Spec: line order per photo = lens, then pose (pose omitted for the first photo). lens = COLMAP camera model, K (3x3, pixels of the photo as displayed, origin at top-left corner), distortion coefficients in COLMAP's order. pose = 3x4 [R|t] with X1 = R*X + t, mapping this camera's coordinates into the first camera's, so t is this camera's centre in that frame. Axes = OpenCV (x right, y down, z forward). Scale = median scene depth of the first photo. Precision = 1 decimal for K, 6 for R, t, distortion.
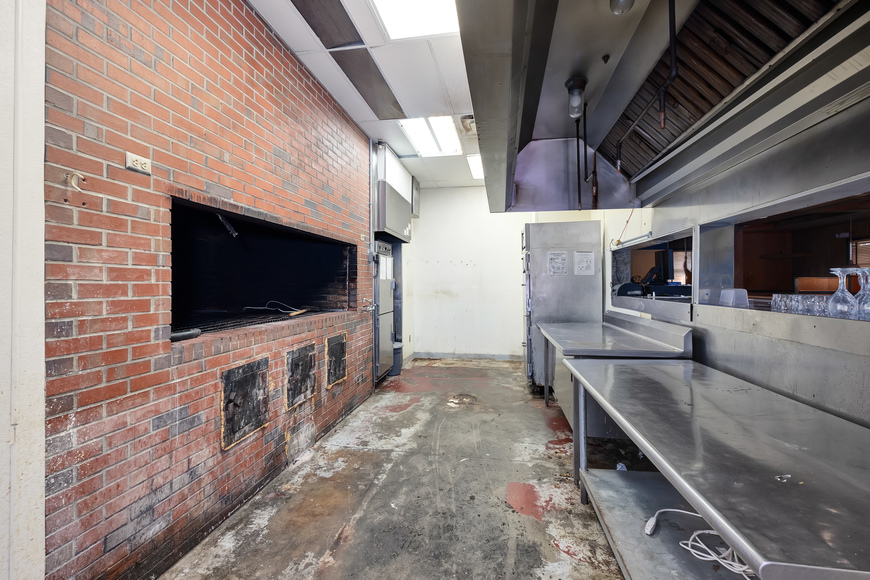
lens RADIAL K [[381.0, 0, 430.6], [0, 381.0, 286.4], [0, 0, 1]] dist [-0.000065, -0.001535]
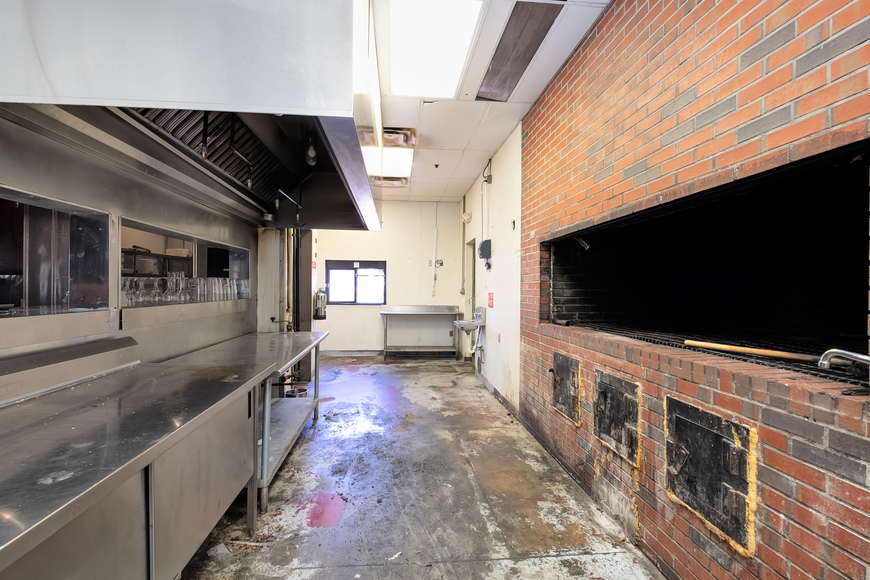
lens RADIAL K [[381.0, 0, 430.6], [0, 381.0, 286.4], [0, 0, 1]] dist [-0.000065, -0.001535]
pose [[-0.962384, -0.011886, -0.271433, 0.213878], [-0.012465, 0.999922, 0.000409, -0.010888], [0.271407, 0.003777, -0.962457, 1.652939]]
